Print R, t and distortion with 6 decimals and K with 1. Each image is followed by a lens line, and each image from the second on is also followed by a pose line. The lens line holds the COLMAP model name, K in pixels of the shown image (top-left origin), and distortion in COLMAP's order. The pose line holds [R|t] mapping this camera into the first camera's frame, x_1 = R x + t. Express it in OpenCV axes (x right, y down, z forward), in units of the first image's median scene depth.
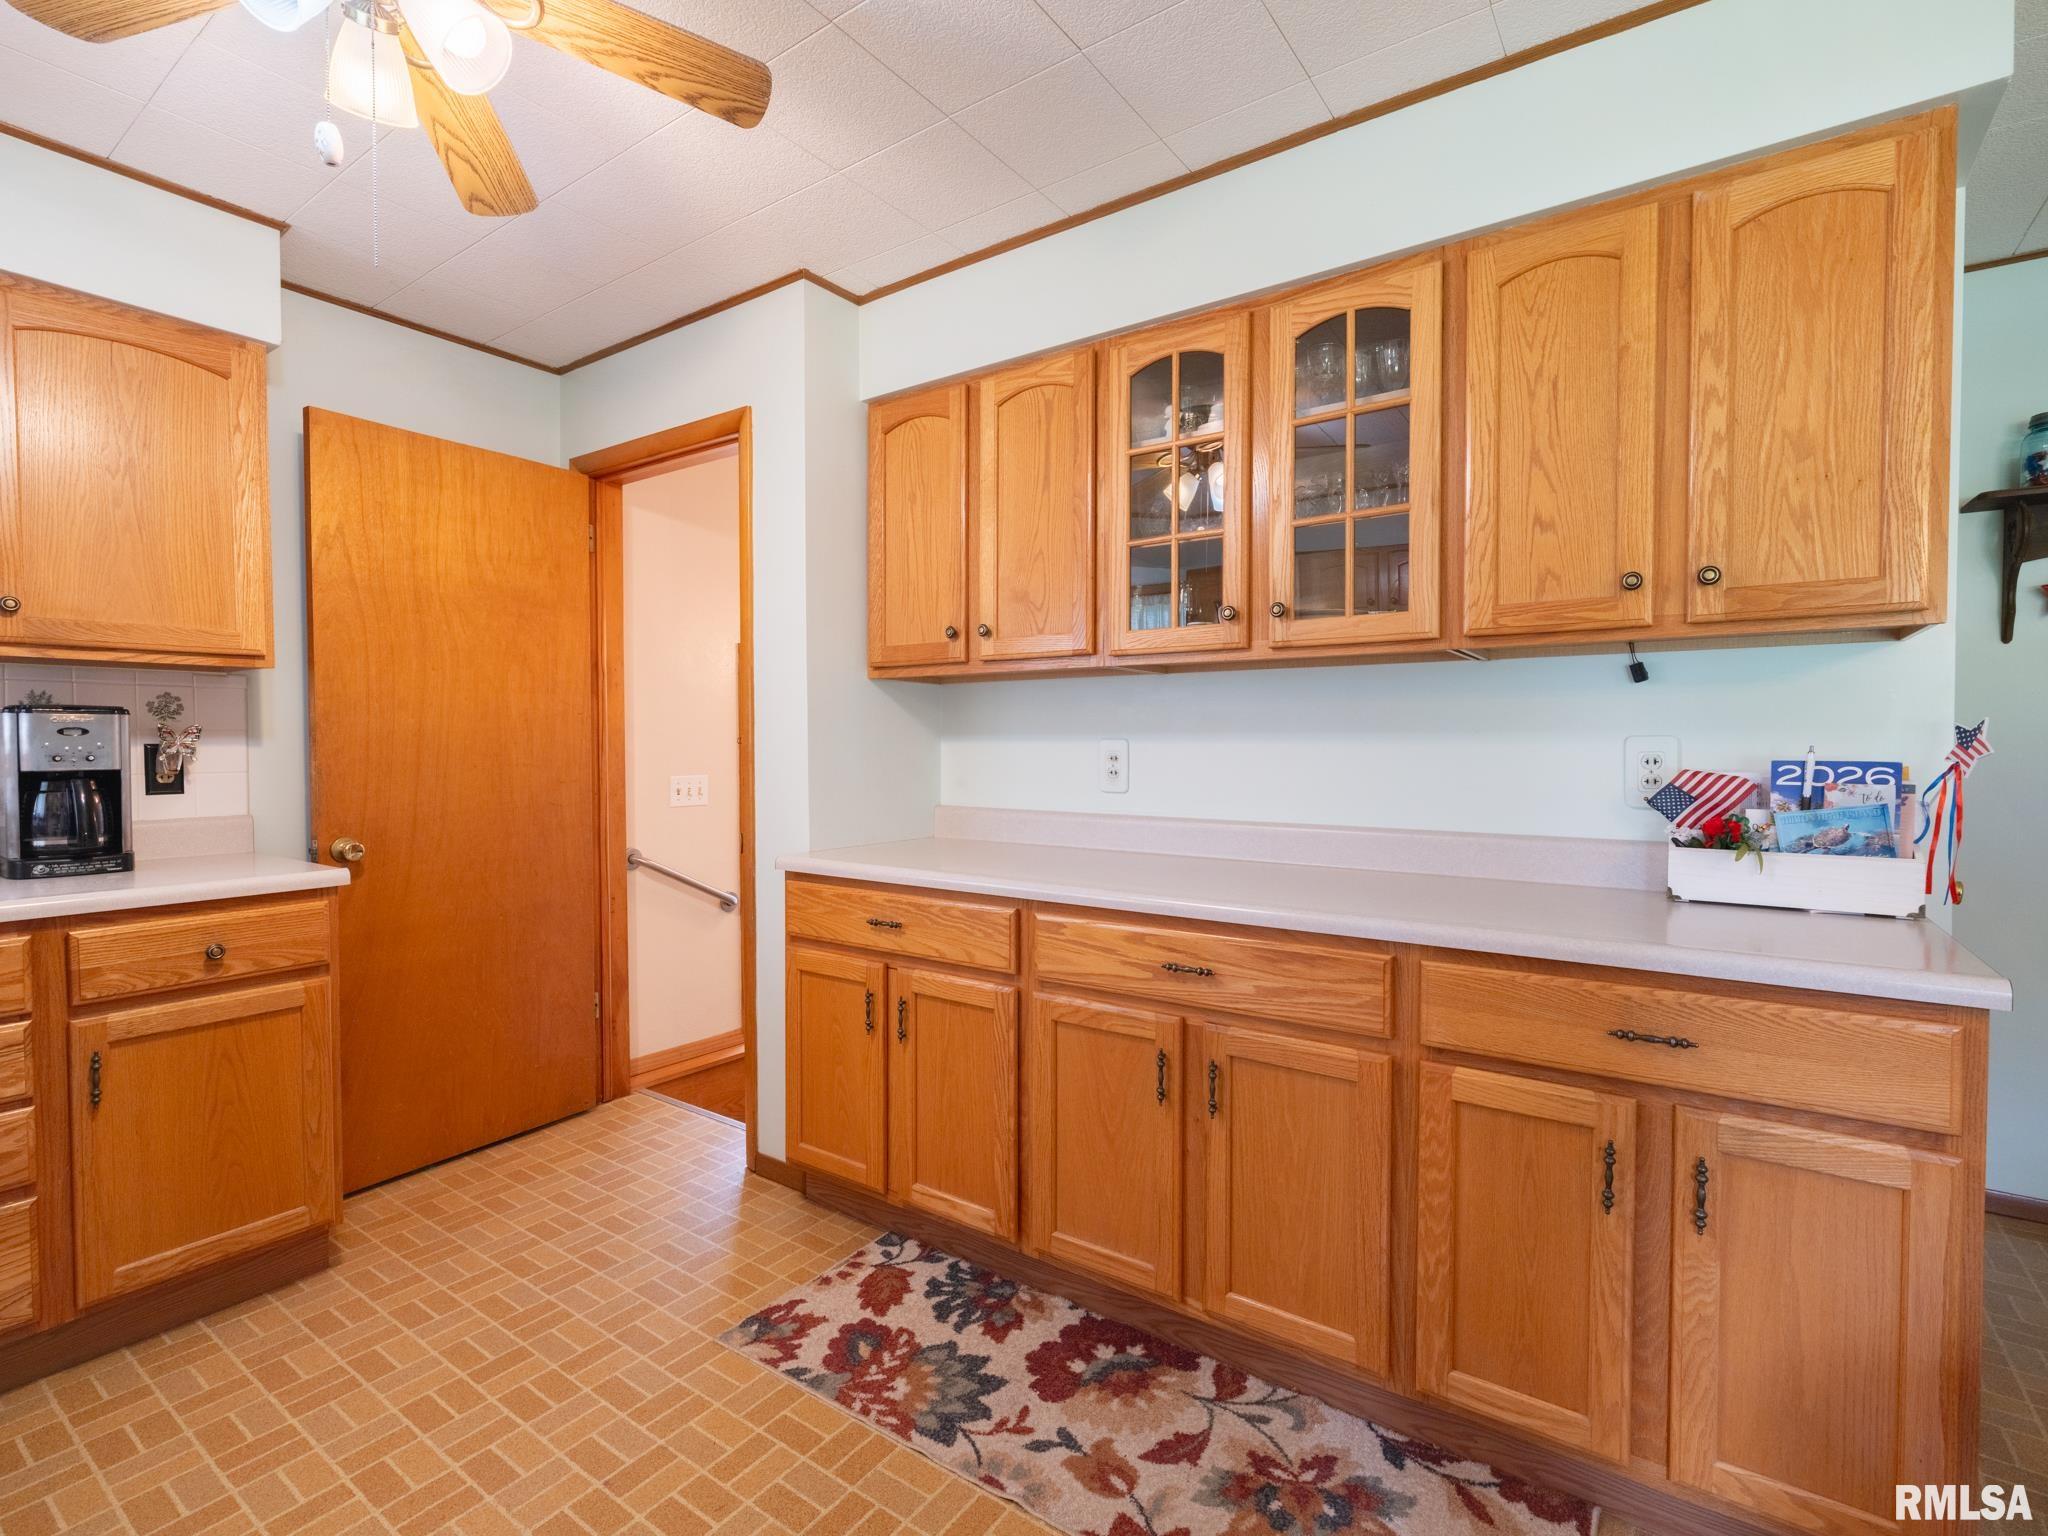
lens RADIAL K [[960.2, 0, 1031.3], [0, 960.2, 763.4], [0, 0, 1]] dist [-0.002706, 0.000646]
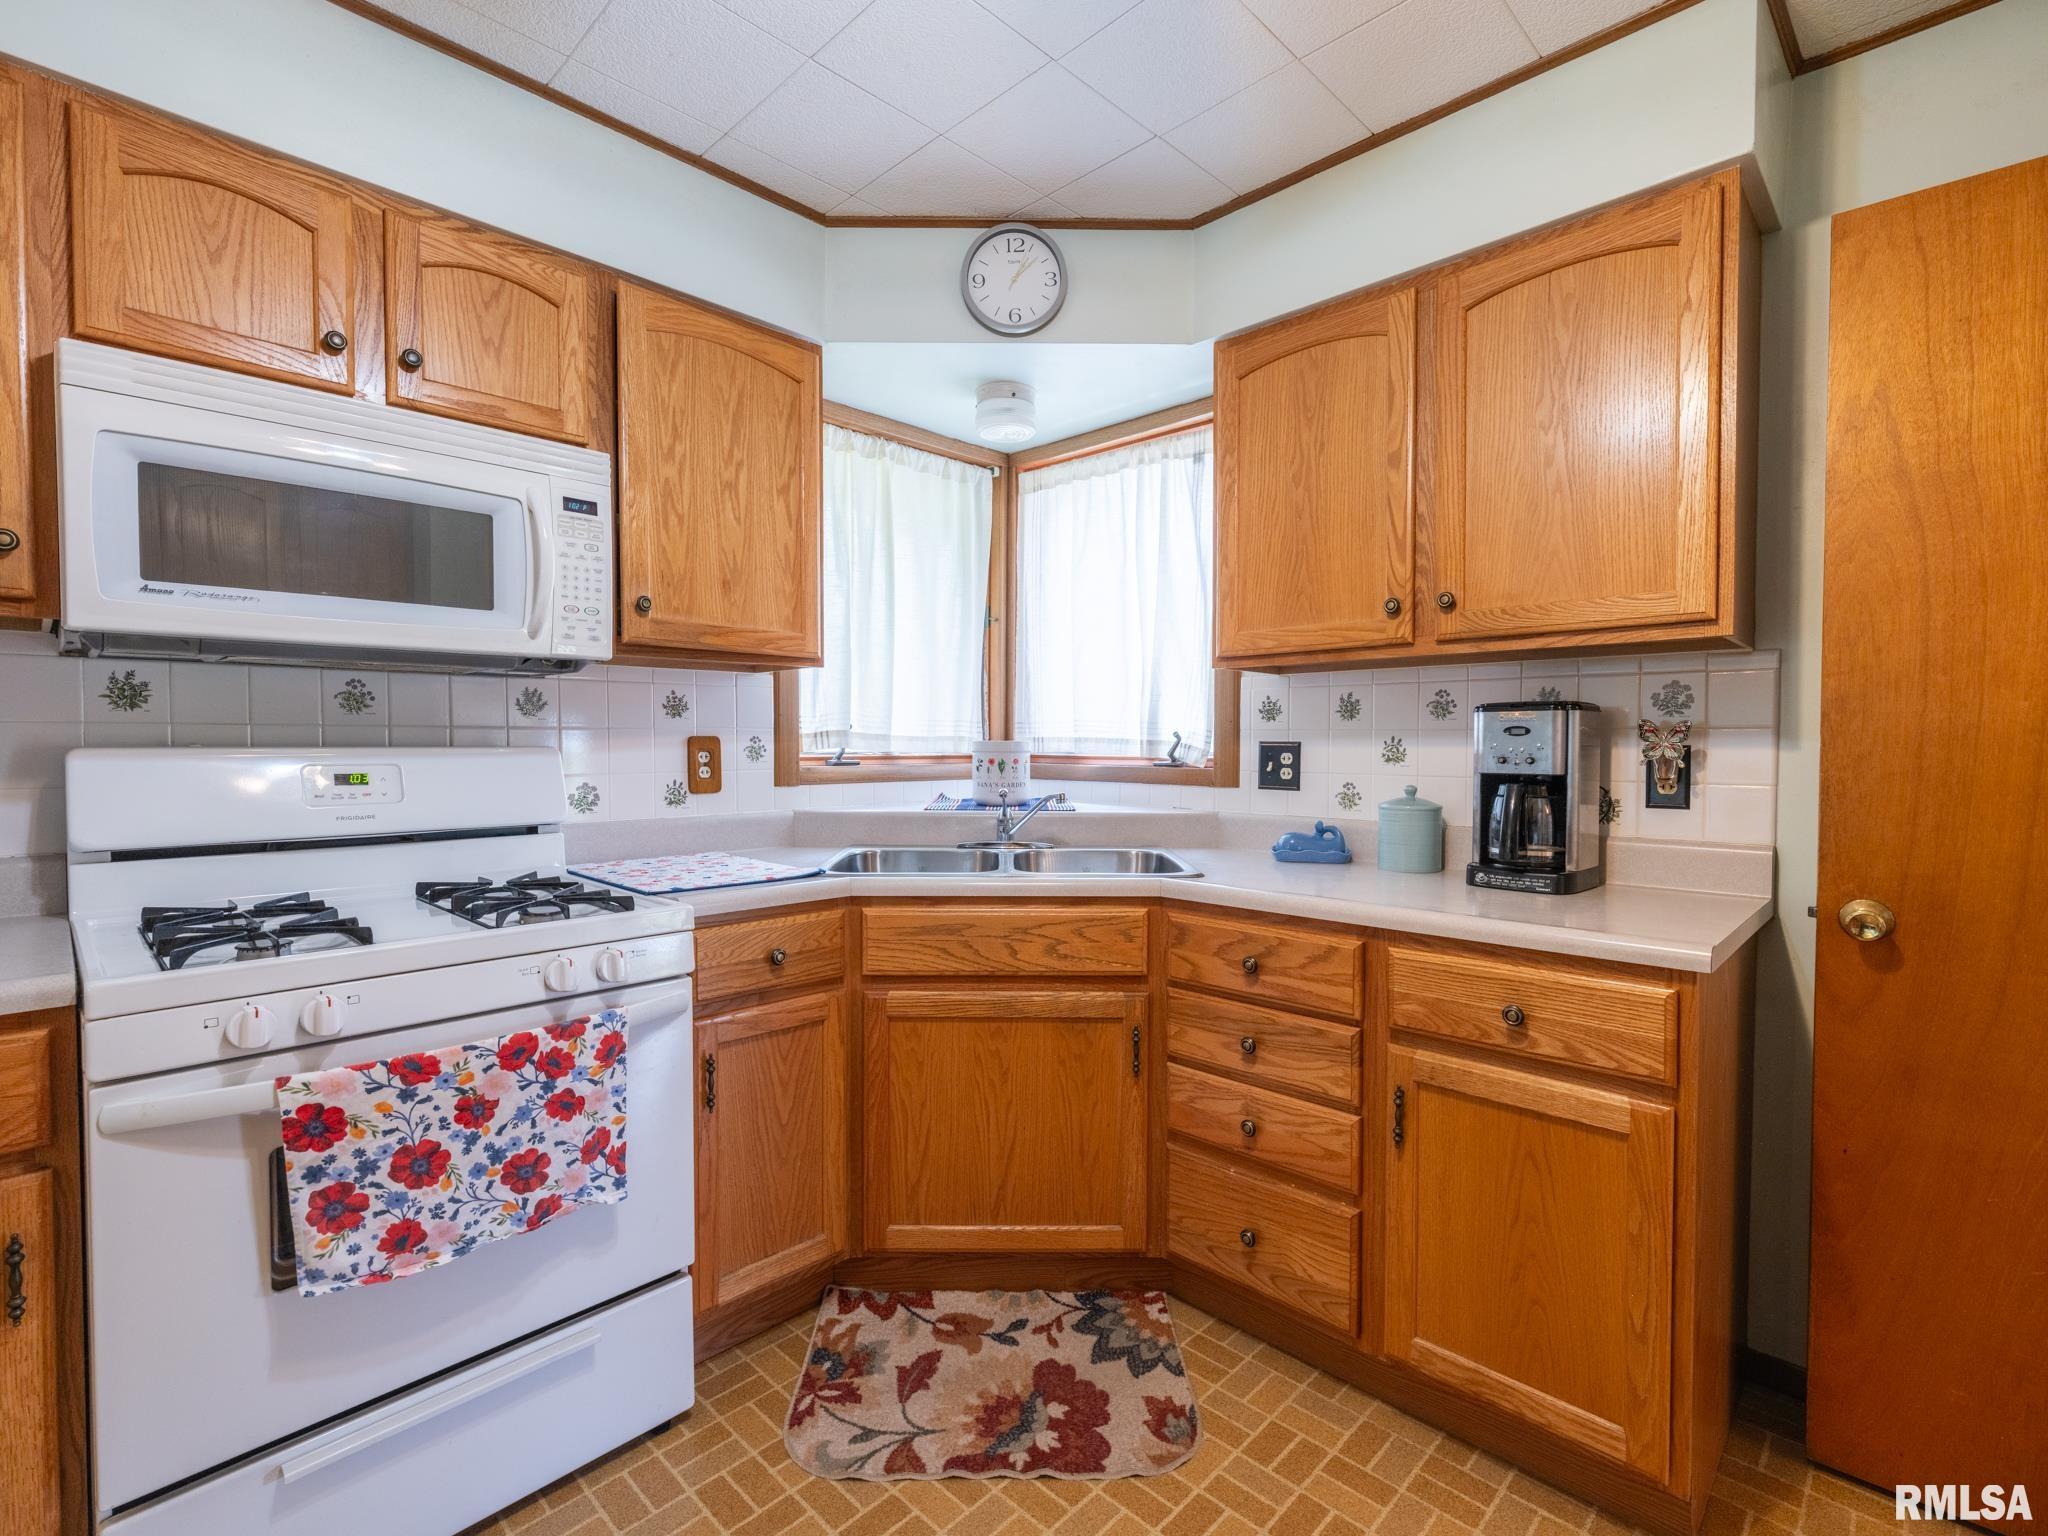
lens RADIAL K [[954.7, 0, 1014.7], [0, 954.7, 764.4], [0, 0, 1]] dist [-0.002293, 0.000972]
pose [[-0.168594, 0.023802, -0.985398, -0.035133], [-0.025972, 0.999254, 0.028580, -0.015612], [0.985343, 0.030412, -0.167850, 0.708467]]
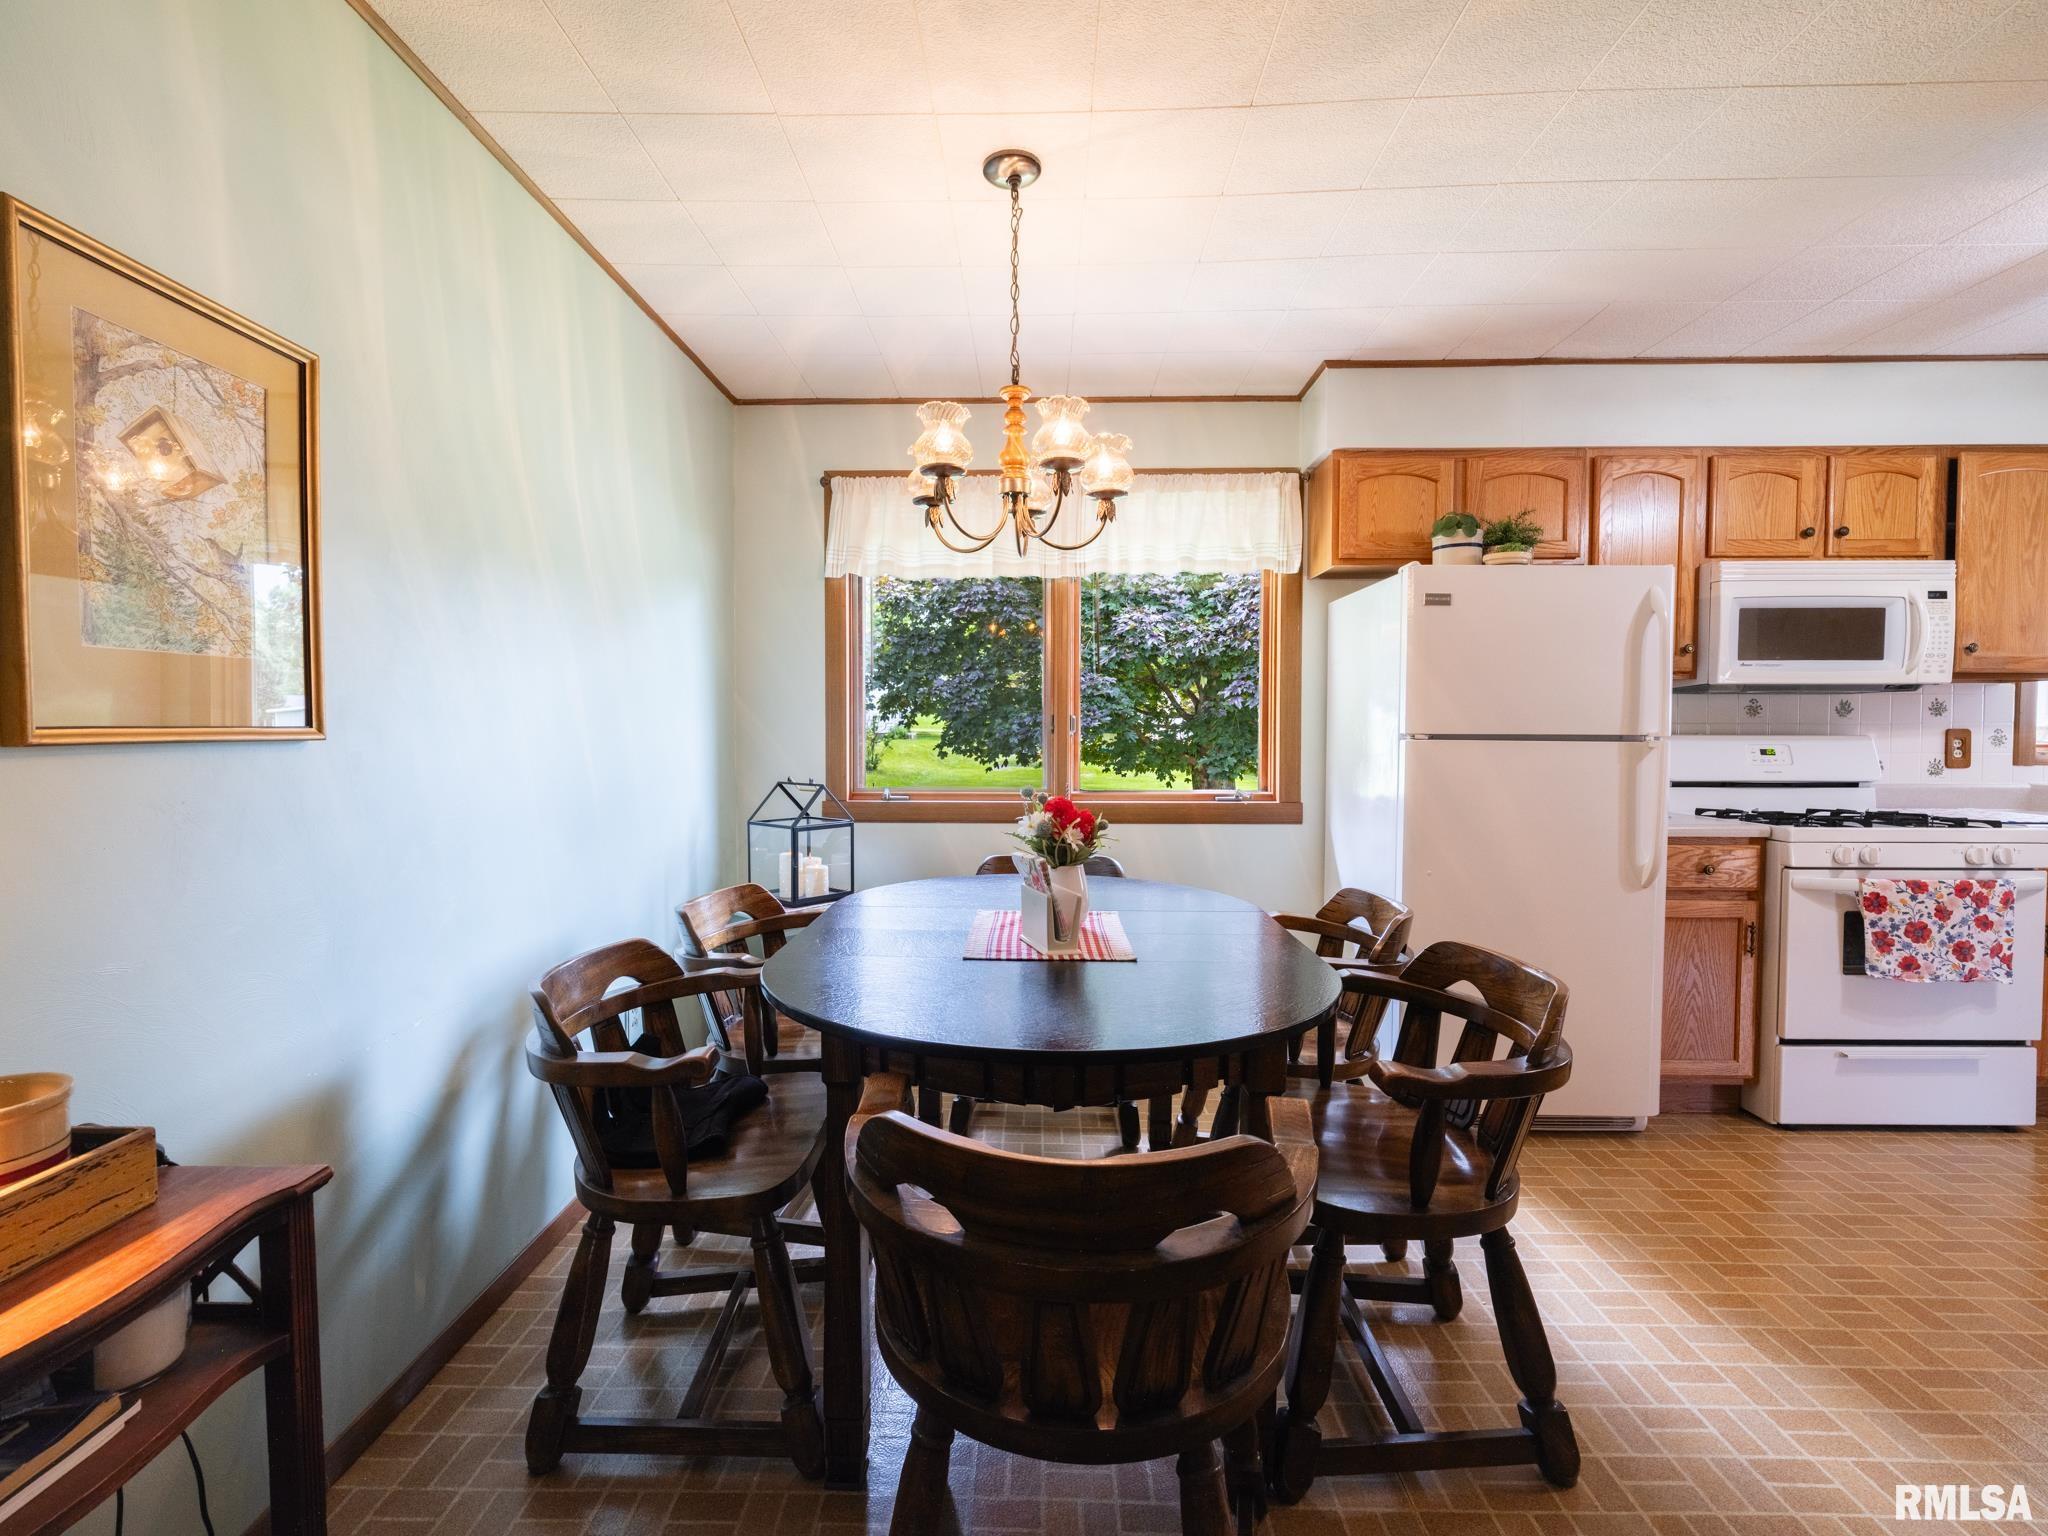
lens RADIAL K [[949.0, 0, 1014.2], [0, 949.0, 763.6], [0, 0, 1]] dist [-0.003679, 0.002167]
pose [[-0.833681, 0.017241, -0.551977, 1.243331], [-0.015934, 0.998345, 0.055249, -0.011068], [0.552016, 0.054855, -0.832027, 0.611371]]
